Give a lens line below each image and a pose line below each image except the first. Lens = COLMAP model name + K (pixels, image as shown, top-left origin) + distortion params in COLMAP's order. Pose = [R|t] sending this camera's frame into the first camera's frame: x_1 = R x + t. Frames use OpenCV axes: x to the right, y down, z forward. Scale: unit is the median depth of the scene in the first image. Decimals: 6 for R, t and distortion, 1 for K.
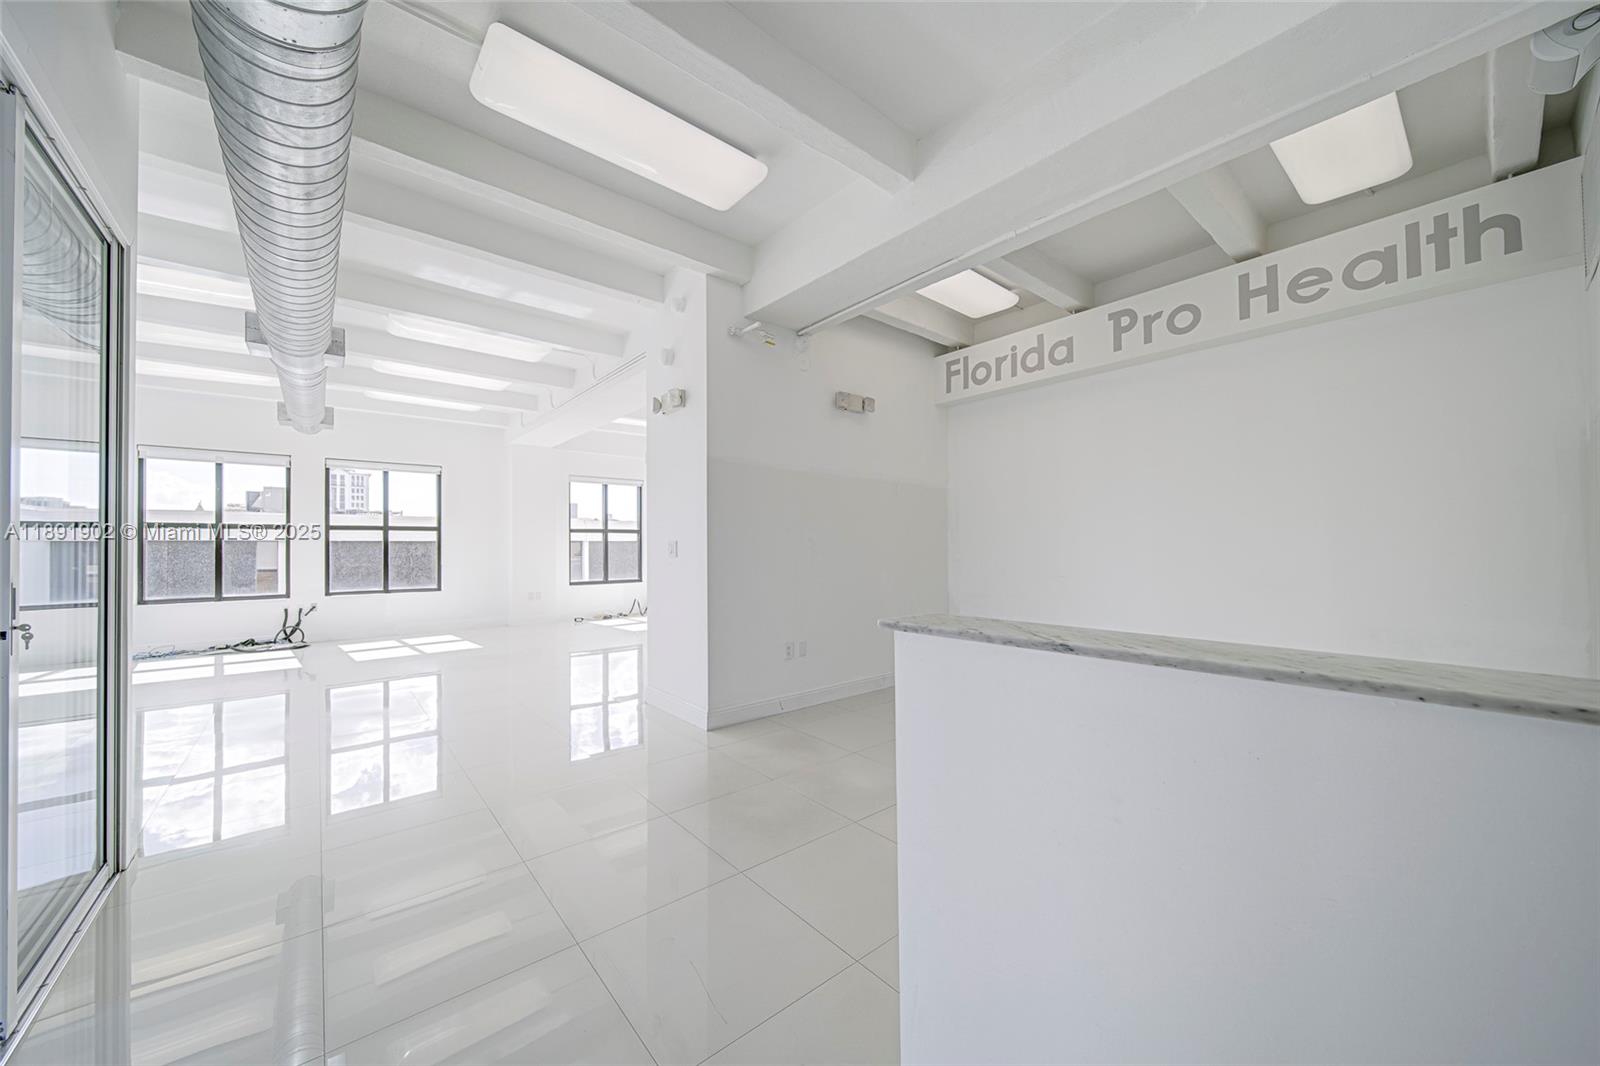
lens RADIAL K [[571.8, 0, 788.6], [0, 571.8, 540.7], [0, 0, 1]] dist [-0.009007, -0.000094]
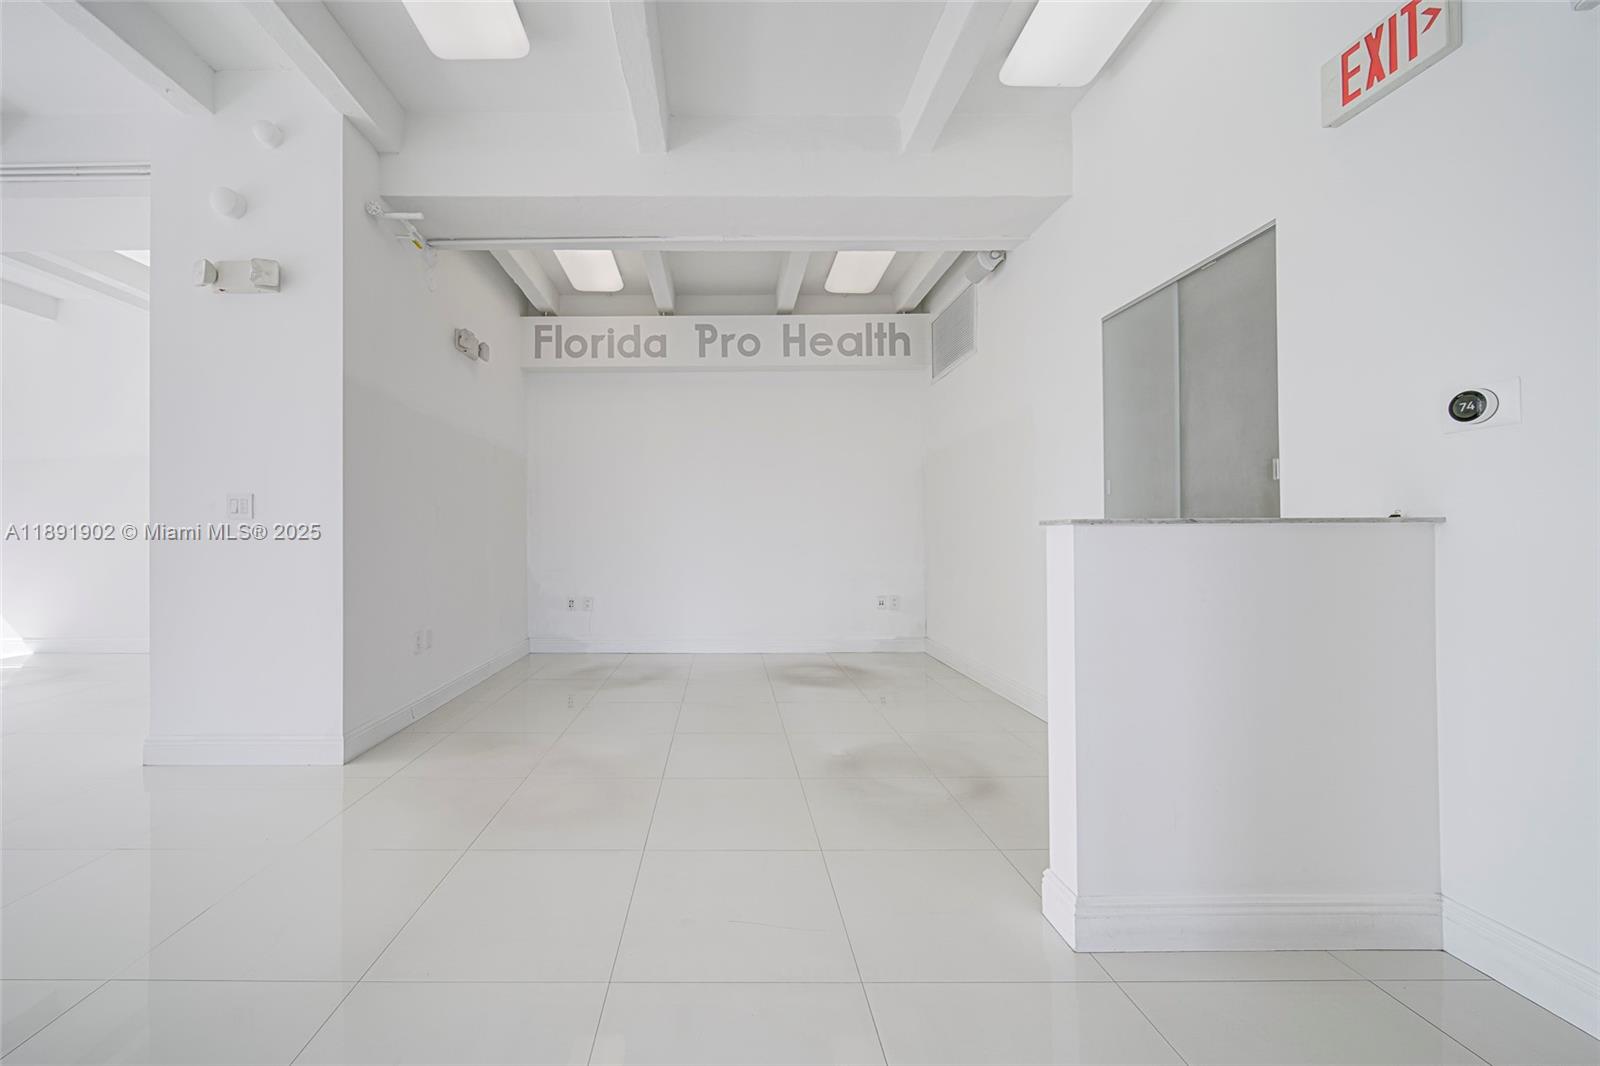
lens RADIAL K [[571.8, 0, 783.8], [0, 571.8, 526.9], [0, 0, 1]] dist [-0.009007, -0.000094]
pose [[0.629706, 0.006581, 0.776805, -0.273076], [-0.006309, 0.999974, -0.003358, 0.032119], [-0.776808, -0.002786, 0.629732, 0.110716]]
